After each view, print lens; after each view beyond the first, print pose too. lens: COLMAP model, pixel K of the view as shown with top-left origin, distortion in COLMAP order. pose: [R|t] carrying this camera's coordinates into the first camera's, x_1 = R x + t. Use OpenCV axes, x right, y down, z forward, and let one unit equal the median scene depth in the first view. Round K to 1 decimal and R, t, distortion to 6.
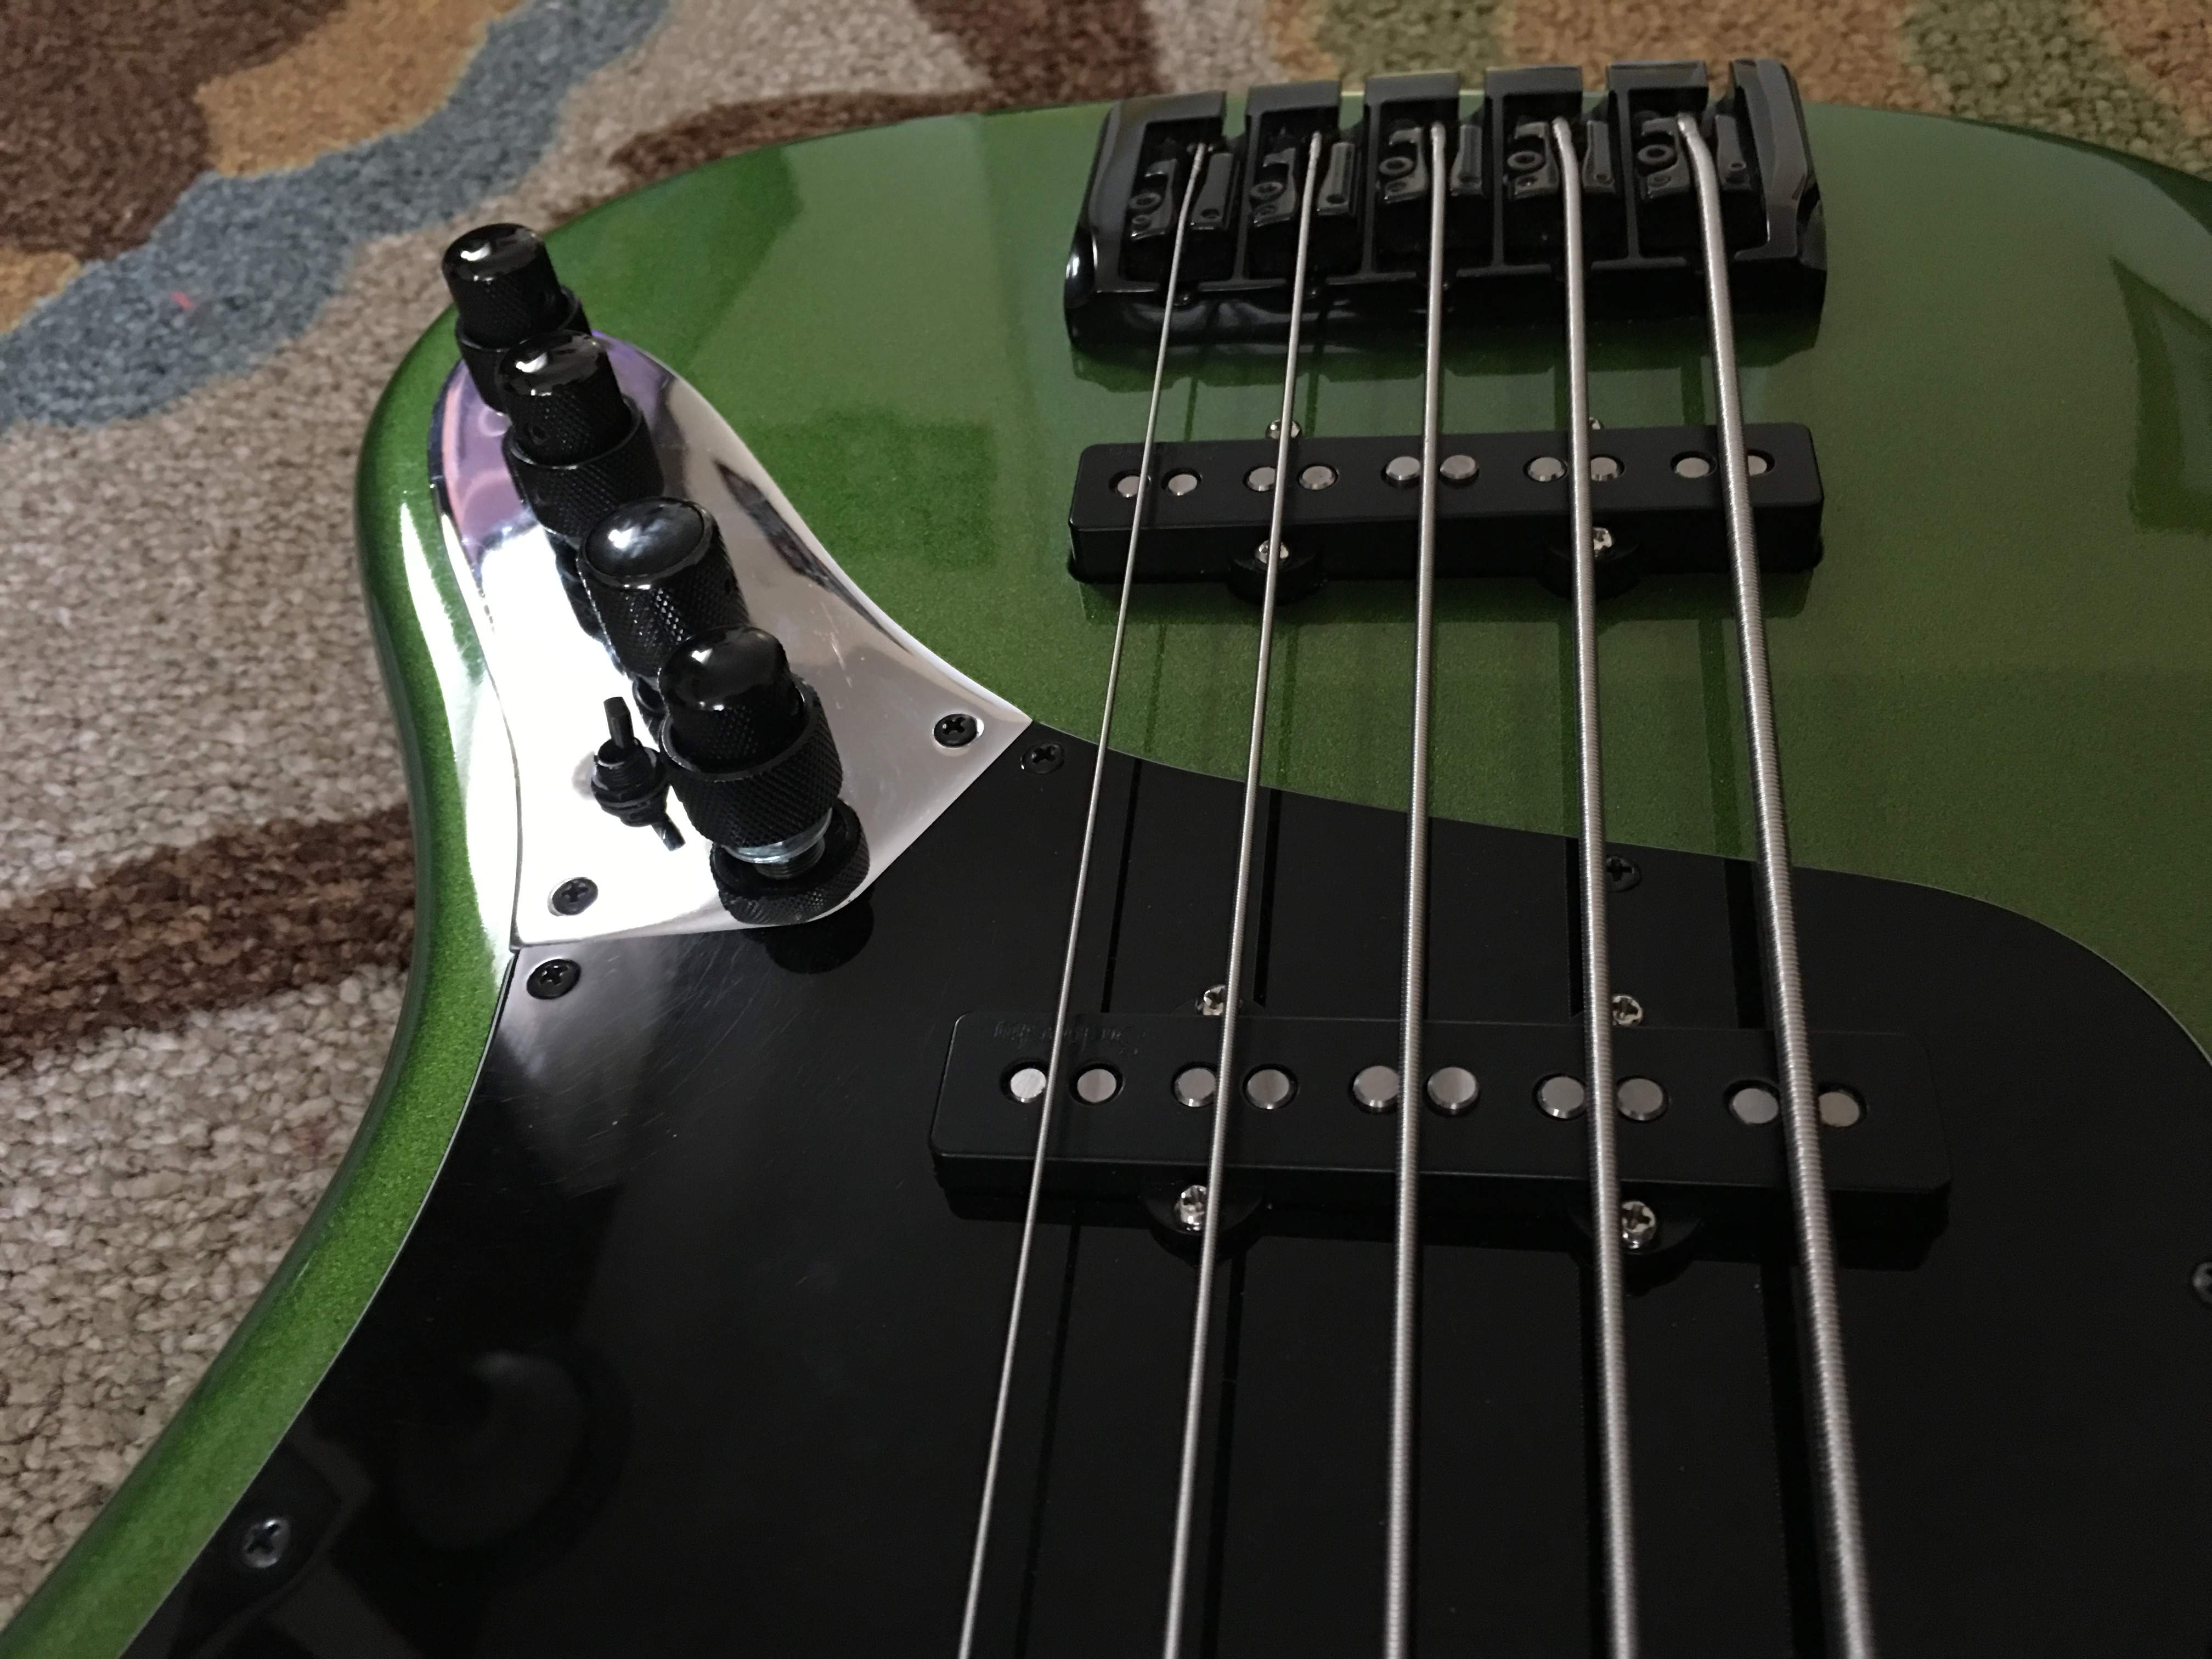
lens RADIAL K [[1894.4, 0, 1135.4], [0, 1894.4, 815.8], [0, 0, 1]] dist [0.105638, -0.157579]
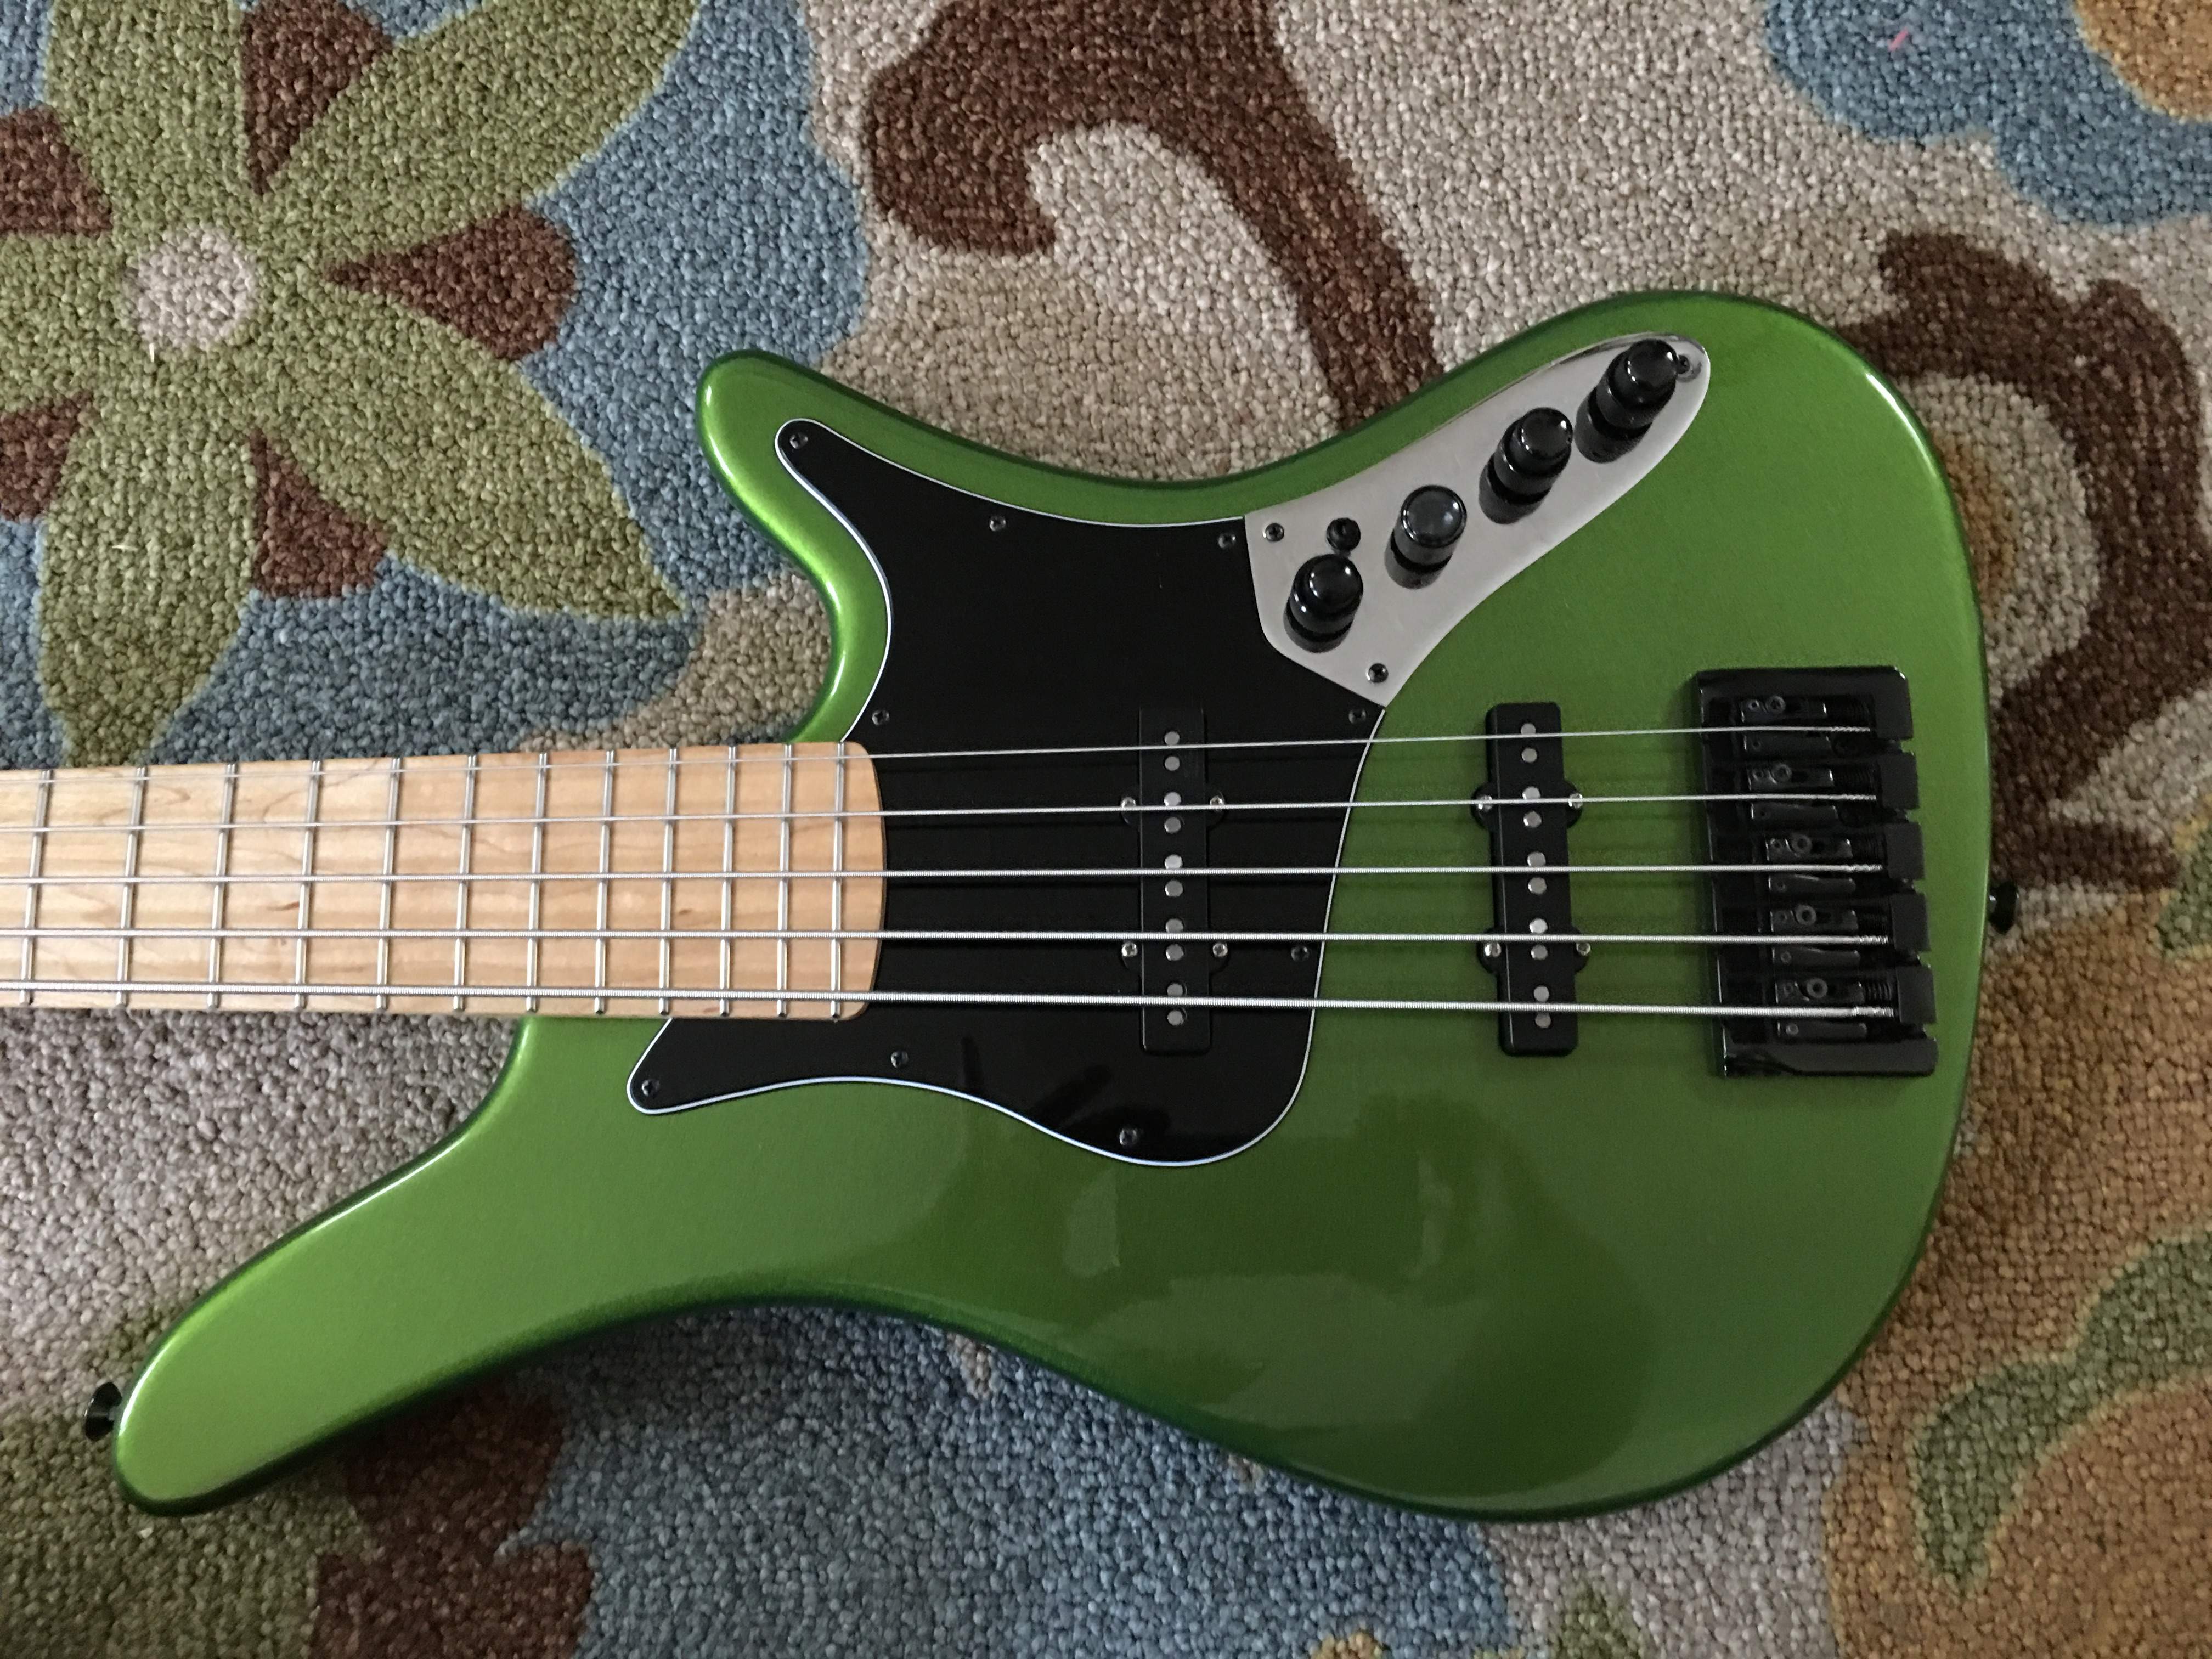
lens RADIAL K [[1894.4, 0, 1135.4], [0, 1894.4, 815.8], [0, 0, 1]] dist [0.105638, -0.157579]
pose [[0.134671, 0.989174, -0.058304, 0.134675], [-0.769338, 0.141461, 0.622983, -0.984327], [0.624486, -0.039042, 0.780060, -0.774774]]
